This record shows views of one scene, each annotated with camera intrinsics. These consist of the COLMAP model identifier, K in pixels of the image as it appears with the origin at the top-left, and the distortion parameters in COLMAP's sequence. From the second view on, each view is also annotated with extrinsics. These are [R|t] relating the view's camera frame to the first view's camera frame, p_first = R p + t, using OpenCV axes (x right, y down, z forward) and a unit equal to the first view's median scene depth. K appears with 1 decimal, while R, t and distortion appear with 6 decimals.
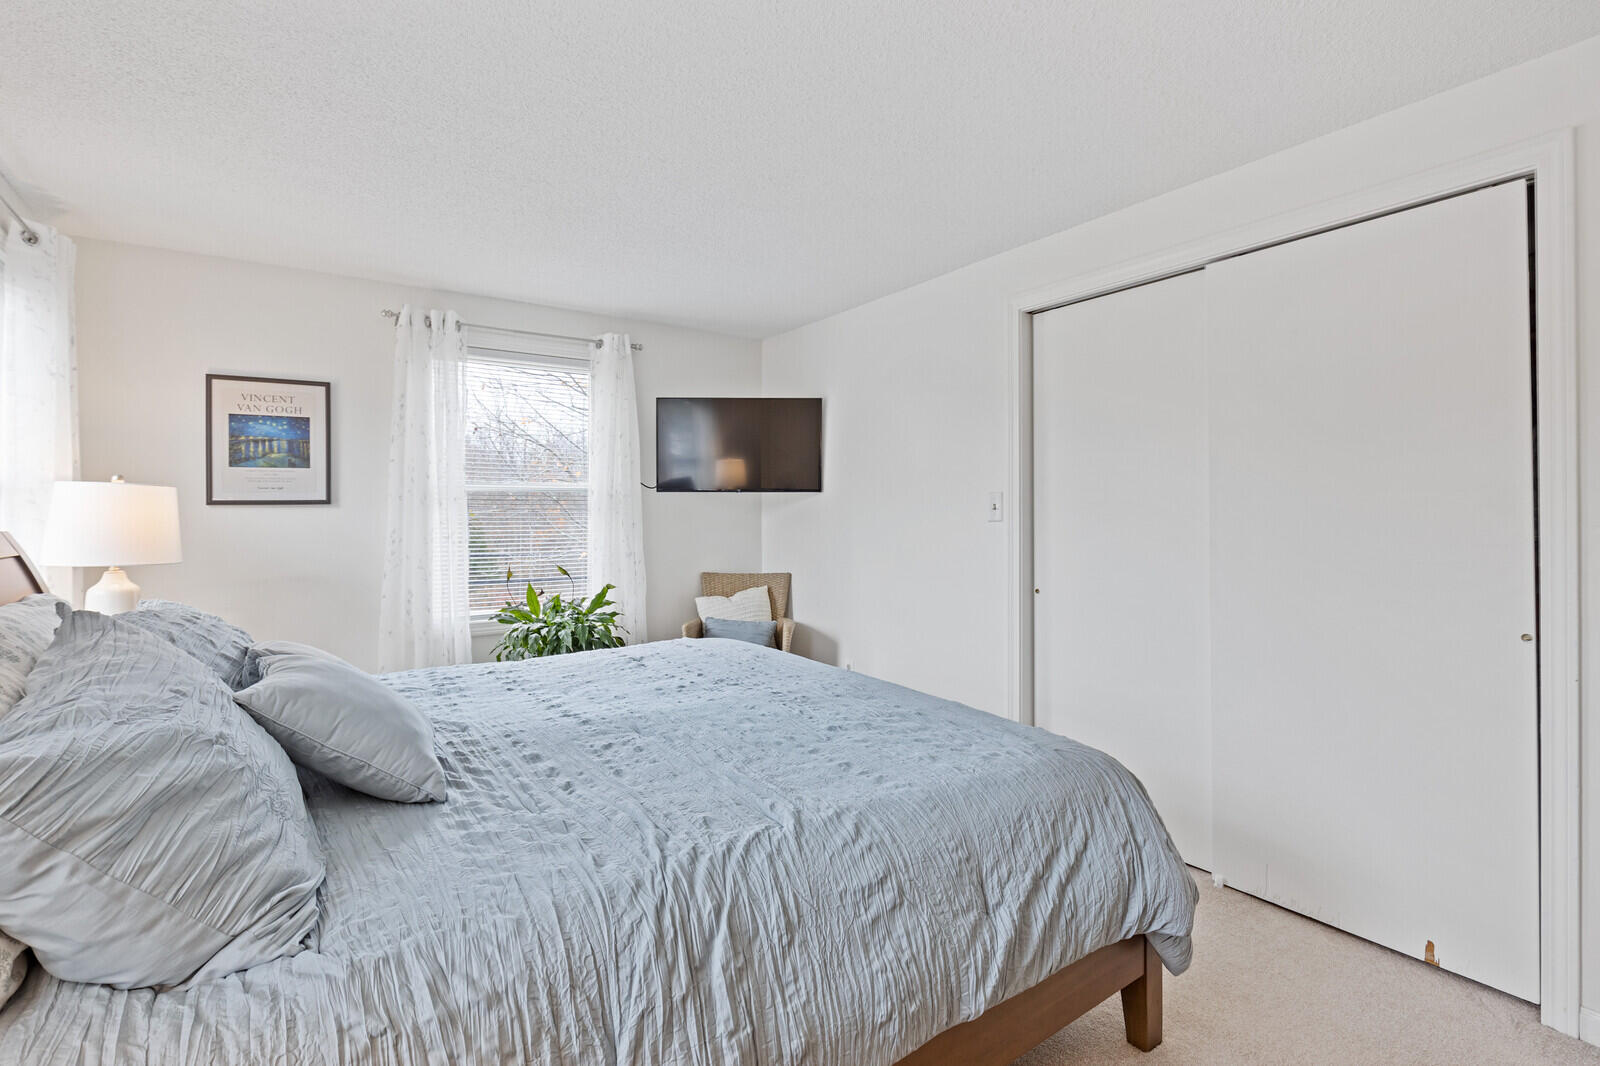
lens RADIAL K [[729.8, 0, 803.1], [0, 729.8, 532.8], [0, 0, 1]] dist [-0.003076, -0.000190]
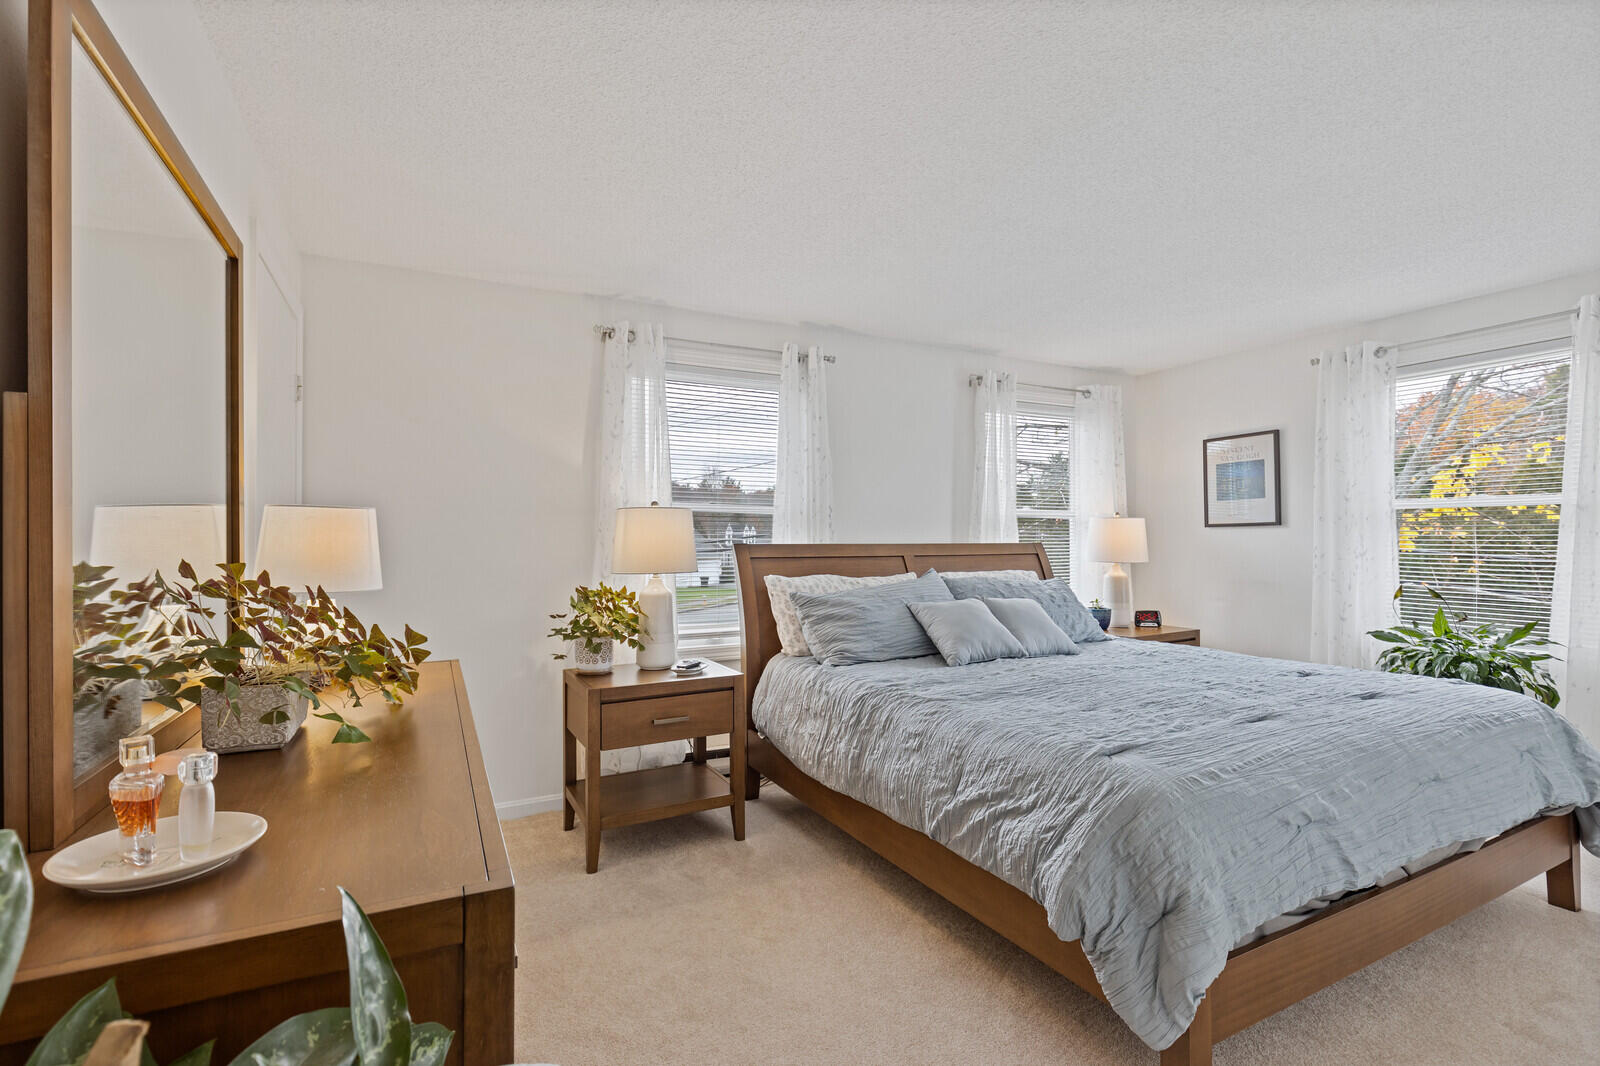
lens RADIAL K [[729.8, 0, 802.8], [0, 729.8, 533.8], [0, 0, 1]] dist [-0.003076, -0.000190]
pose [[-0.111081, 0.000010, -0.993811, 0.765570], [-0.013935, 0.999902, 0.001567, -0.015656], [0.993714, 0.014023, -0.111070, 0.346313]]
